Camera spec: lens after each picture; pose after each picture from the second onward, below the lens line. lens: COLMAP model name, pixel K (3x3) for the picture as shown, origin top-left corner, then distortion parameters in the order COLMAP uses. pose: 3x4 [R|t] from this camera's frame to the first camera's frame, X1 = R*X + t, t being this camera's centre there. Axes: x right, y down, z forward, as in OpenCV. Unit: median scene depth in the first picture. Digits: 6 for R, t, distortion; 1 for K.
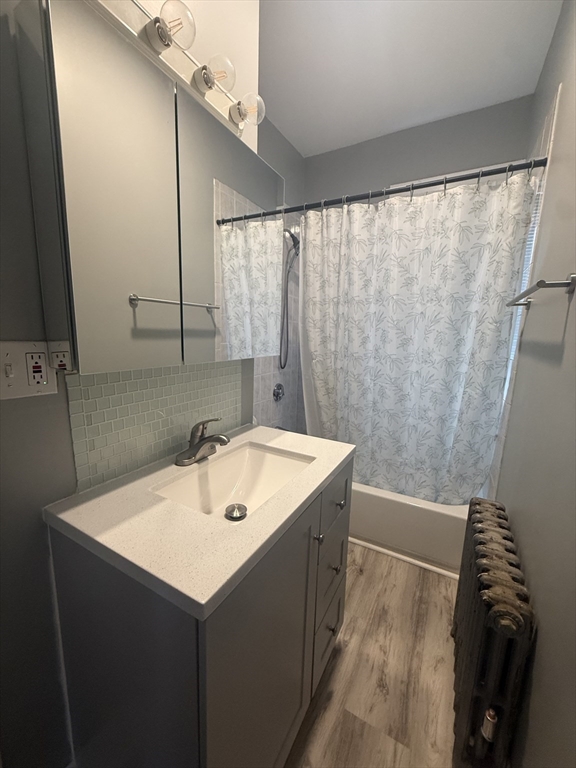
lens RADIAL K [[307.4, 0, 286.8], [0, 307.4, 382.7], [0, 0, 1]] dist [-0.002260, -0.000392]
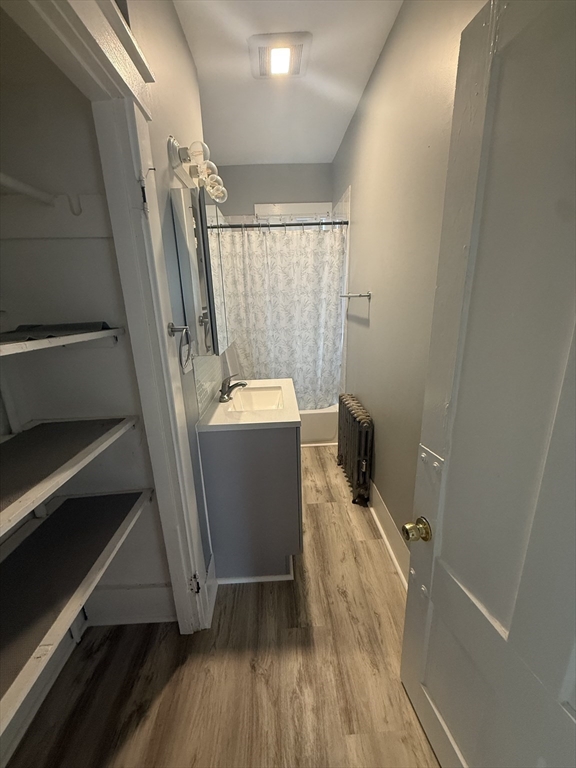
lens RADIAL K [[307.4, 0, 288.3], [0, 307.4, 384.3], [0, 0, 1]] dist [-0.002260, -0.000392]
pose [[0.850695, -0.195177, 0.488081, -0.534203], [0.141722, 0.979290, 0.144592, -0.027425], [-0.506194, -0.053832, 0.860738, -0.465923]]
